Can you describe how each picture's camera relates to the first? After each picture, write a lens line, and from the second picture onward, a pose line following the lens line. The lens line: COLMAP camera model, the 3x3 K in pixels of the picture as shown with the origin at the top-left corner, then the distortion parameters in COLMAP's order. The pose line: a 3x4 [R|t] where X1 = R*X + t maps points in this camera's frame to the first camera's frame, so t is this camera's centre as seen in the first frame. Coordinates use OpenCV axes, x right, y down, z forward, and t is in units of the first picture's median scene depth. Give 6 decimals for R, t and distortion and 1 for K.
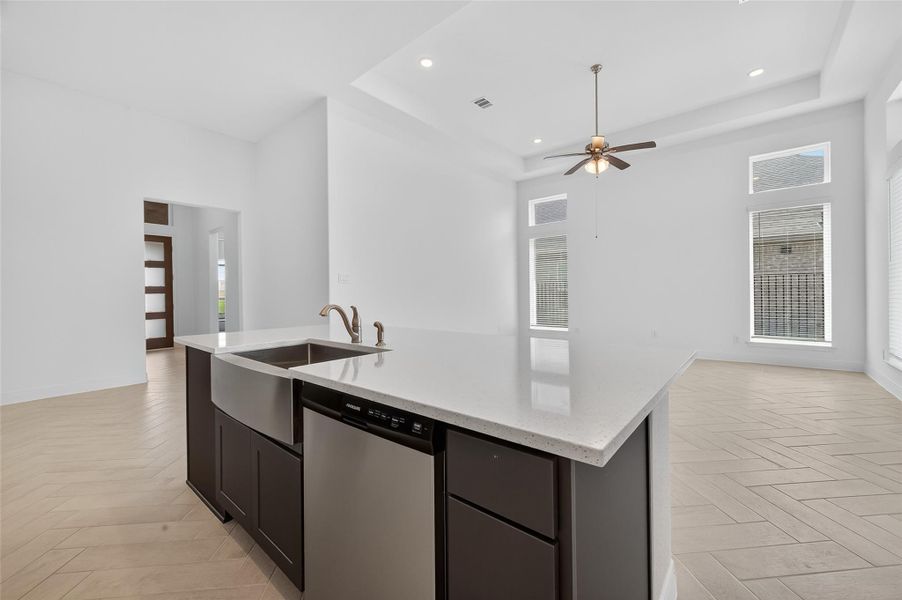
lens RADIAL K [[363.8, 0, 457.0], [0, 363.8, 294.3], [0, 0, 1]] dist [0.000971, -0.000210]
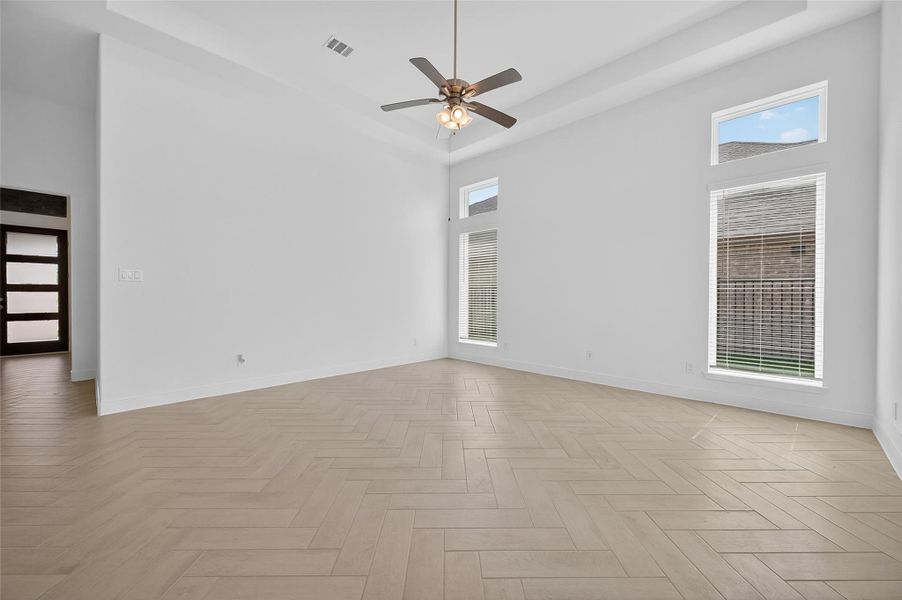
lens RADIAL K [[372.5, 0, 433.1], [0, 372.5, 298.5], [0, 0, 1]] dist [0.002482, 0.000455]
pose [[0.996973, 0.017778, -0.075691, 0.314842], [-0.017757, 0.999842, 0.000952, -0.005946], [0.075696, 0.000395, 0.997131, 0.226379]]
